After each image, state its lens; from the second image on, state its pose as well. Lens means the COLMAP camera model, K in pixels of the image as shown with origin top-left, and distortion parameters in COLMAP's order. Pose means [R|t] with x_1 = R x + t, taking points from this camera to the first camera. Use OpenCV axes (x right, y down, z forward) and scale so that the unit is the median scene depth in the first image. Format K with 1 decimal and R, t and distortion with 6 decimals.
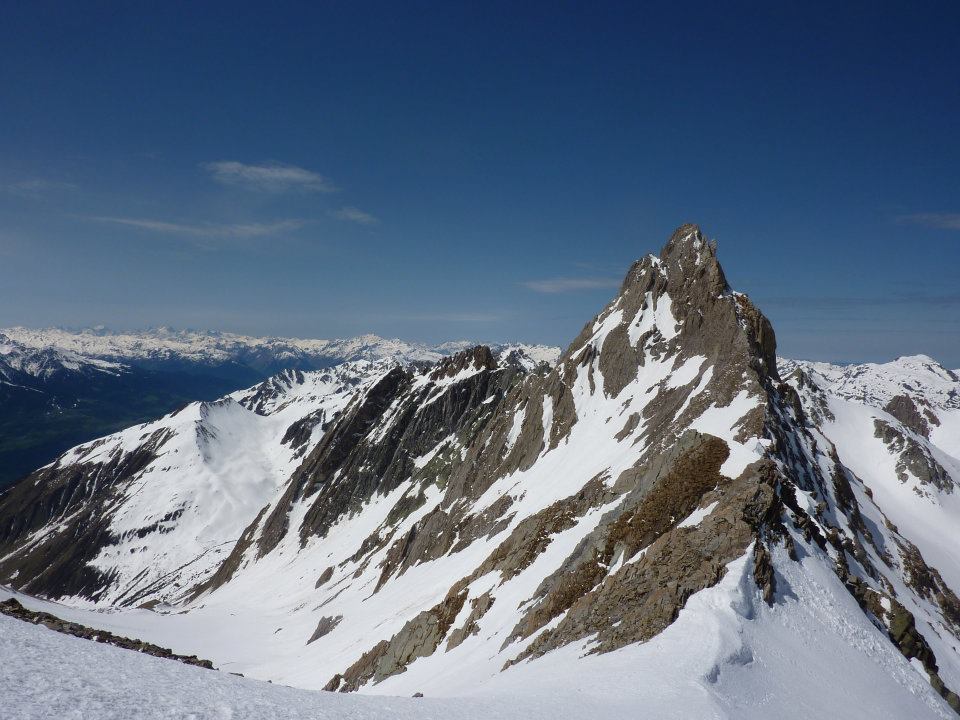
lens RADIAL K [[712.7, 0, 473.6], [0, 712.7, 361.9], [0, 0, 1]] dist [-0.031675, -0.001564]
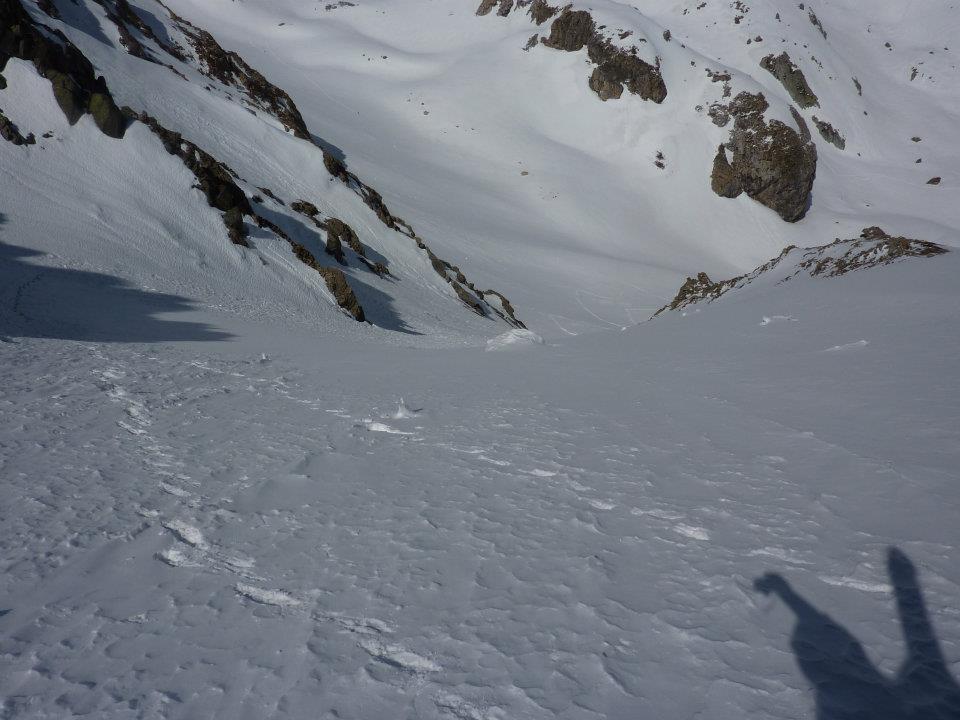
lens RADIAL K [[712.7, 0, 474.9], [0, 712.7, 355.6], [0, 0, 1]] dist [-0.031675, -0.001564]
pose [[0.630596, -0.531299, 0.565748, 0.089666], [0.126140, 0.789420, 0.600753, 0.067002], [-0.765792, -0.307469, 0.564823, 0.084269]]
